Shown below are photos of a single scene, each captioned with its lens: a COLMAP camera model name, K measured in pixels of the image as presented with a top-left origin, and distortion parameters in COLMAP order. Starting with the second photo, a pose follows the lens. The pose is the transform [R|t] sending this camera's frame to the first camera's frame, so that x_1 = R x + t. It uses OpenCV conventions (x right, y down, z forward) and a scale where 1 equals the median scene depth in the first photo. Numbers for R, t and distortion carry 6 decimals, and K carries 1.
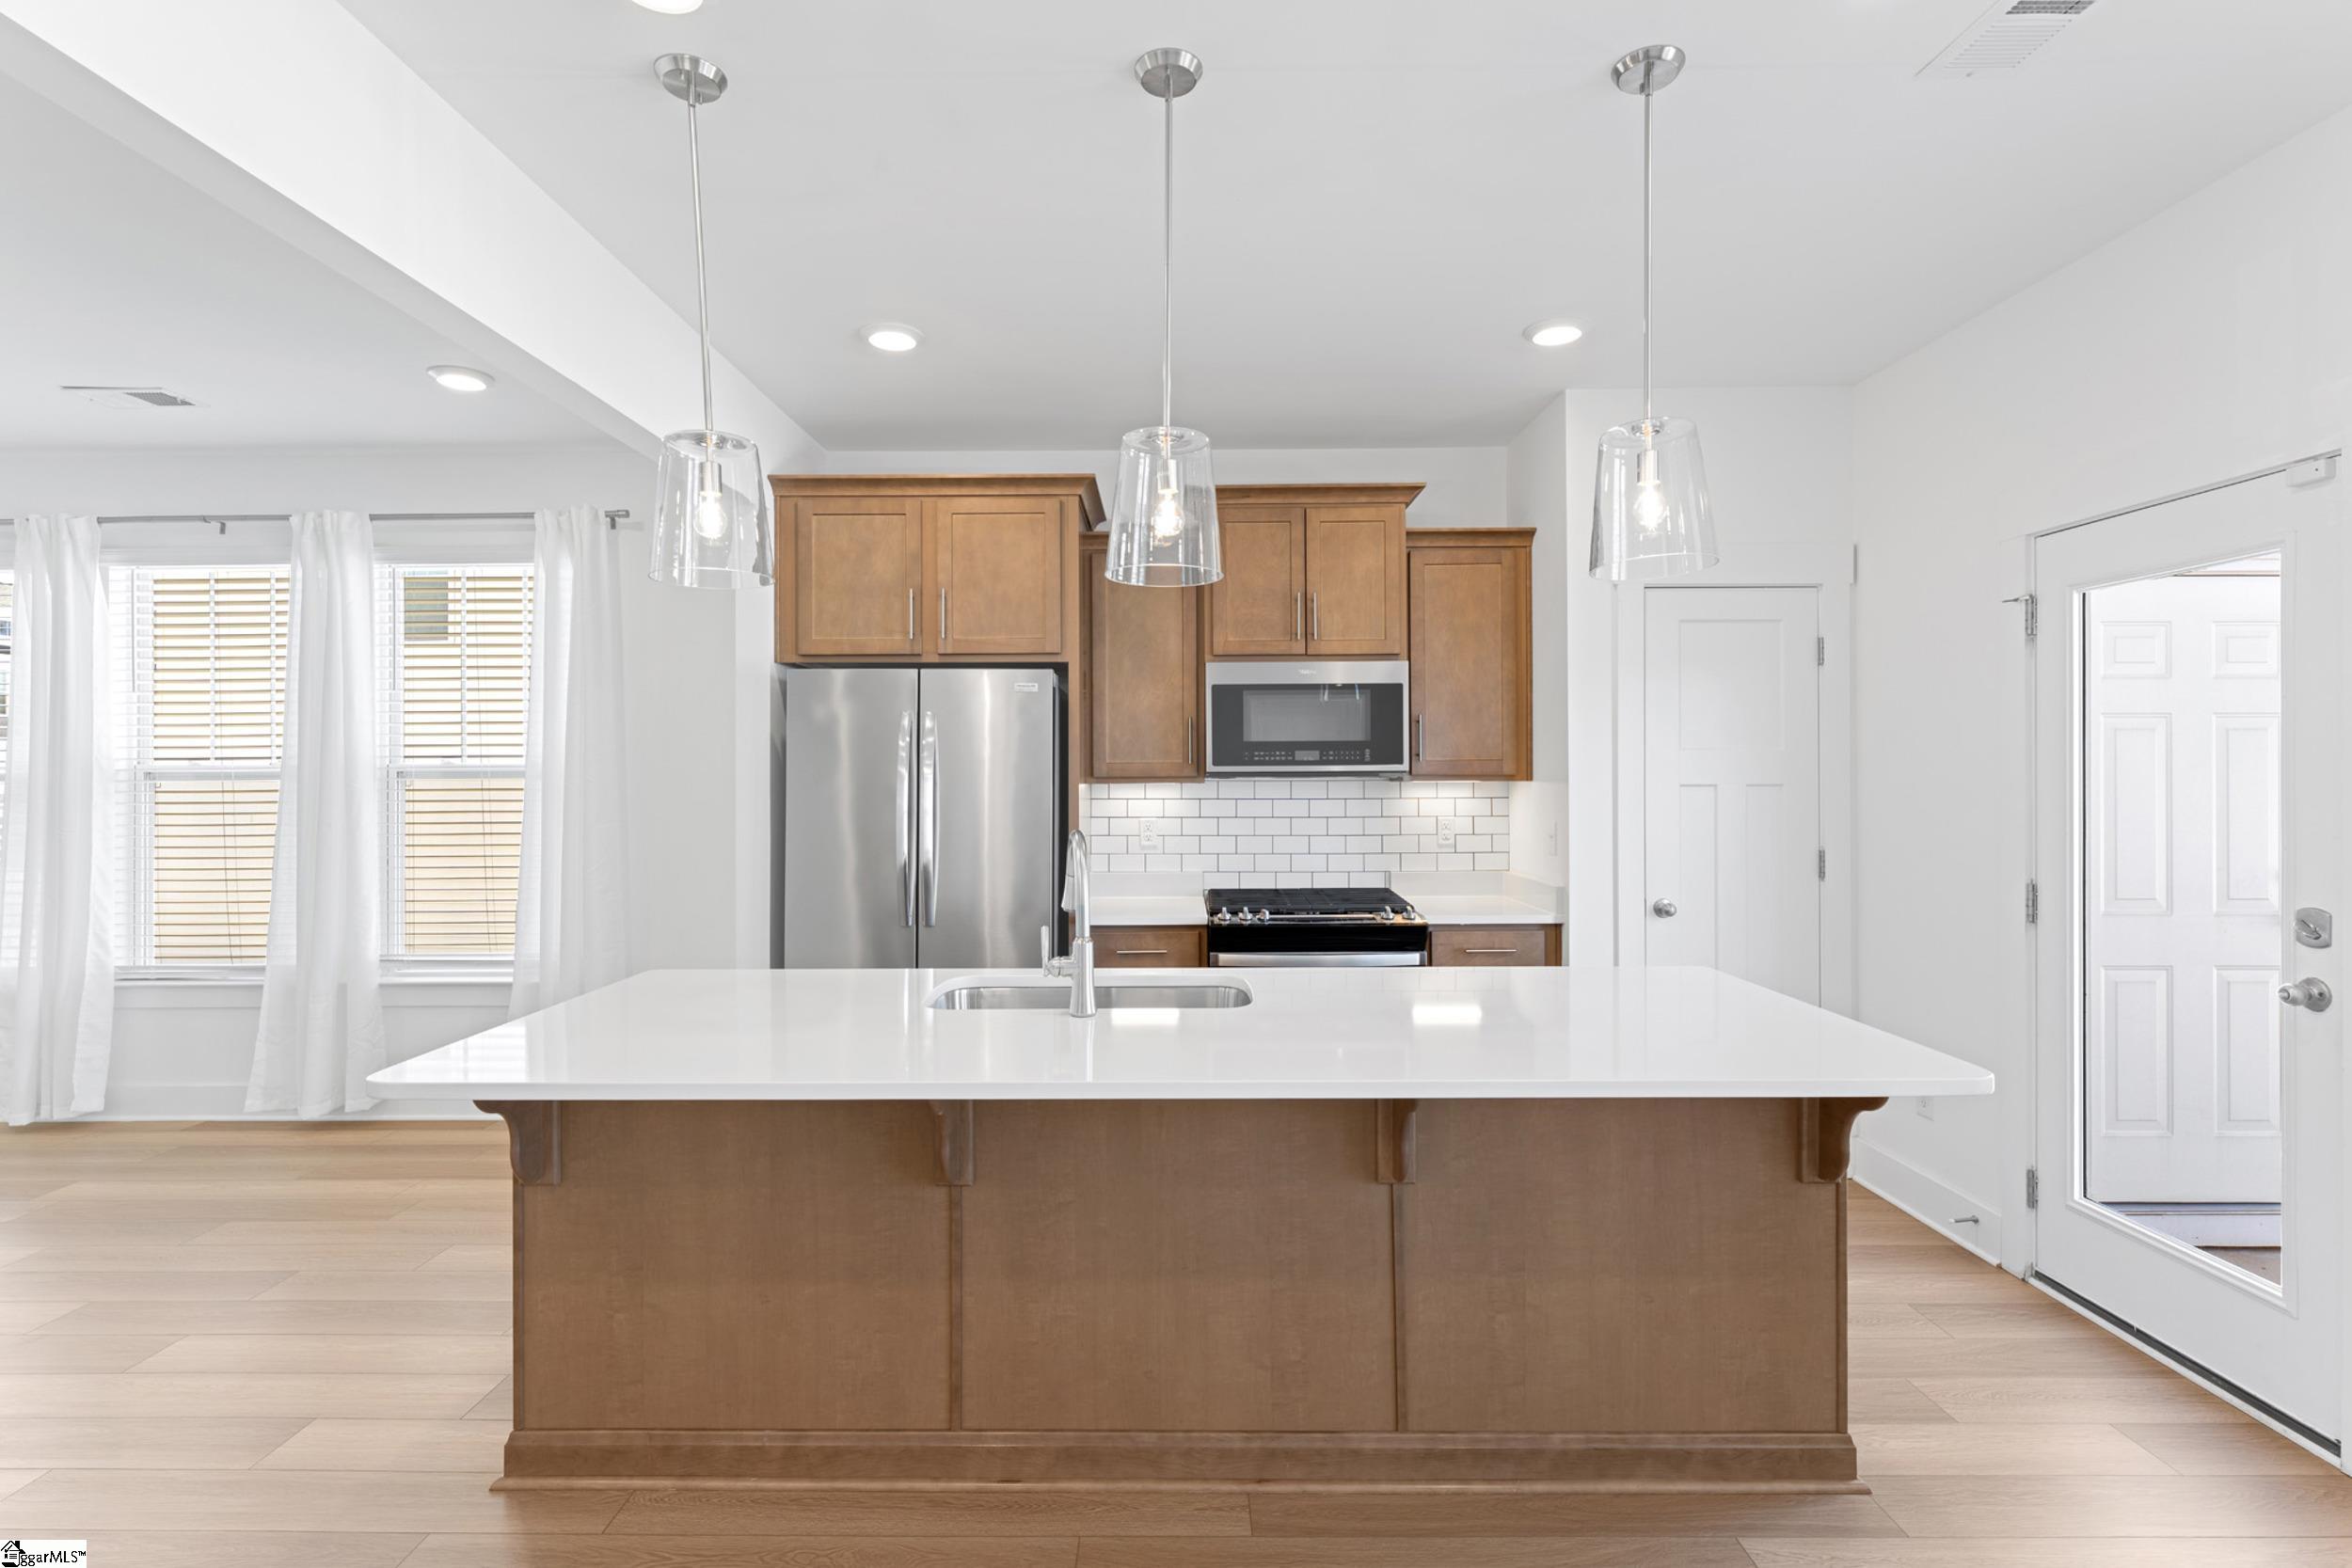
lens RADIAL K [[1099.3, 0, 1170.5], [0, 1099.3, 781.4], [0, 0, 1]] dist [-0.000757, -0.001217]
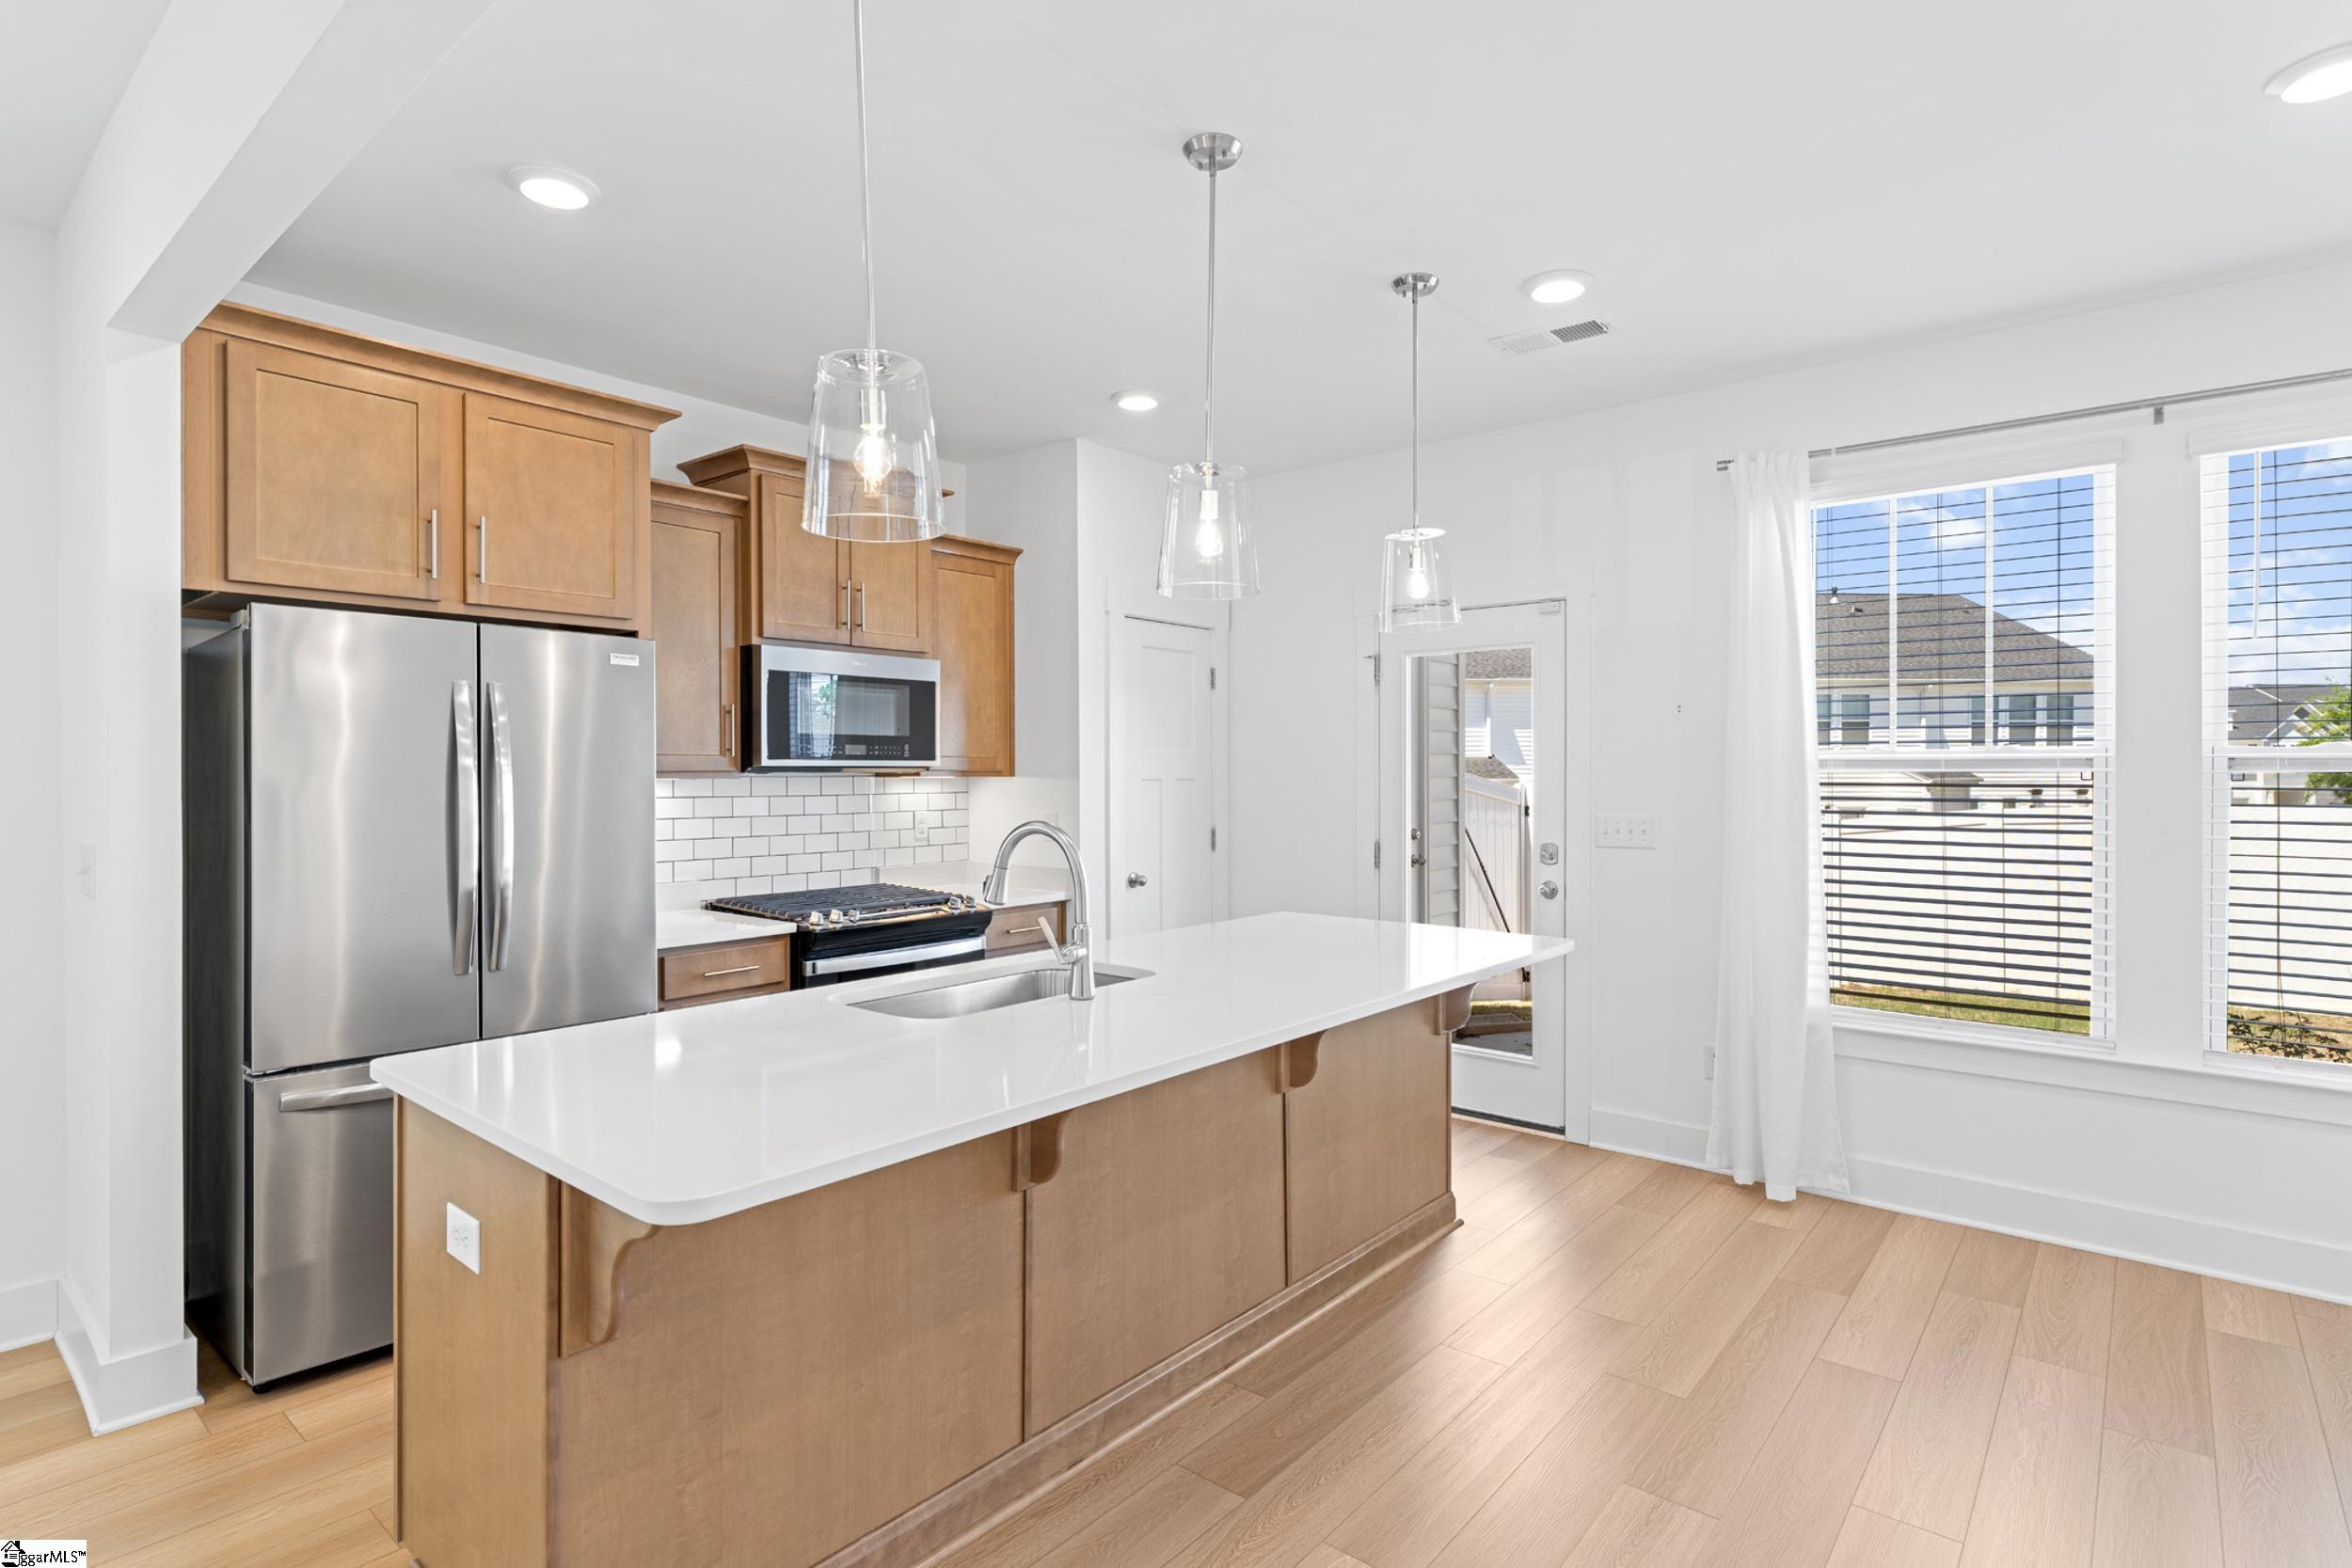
lens RADIAL K [[1158.2, 0, 1173.6], [0, 1158.2, 779.5], [0, 0, 1]] dist [-0.004275, -0.000260]
pose [[0.641570, -0.001009, 0.767064, -0.516024], [0.003887, 0.999991, -0.001935, 0.006227], [-0.767055, 0.004223, 0.641568, 0.141480]]
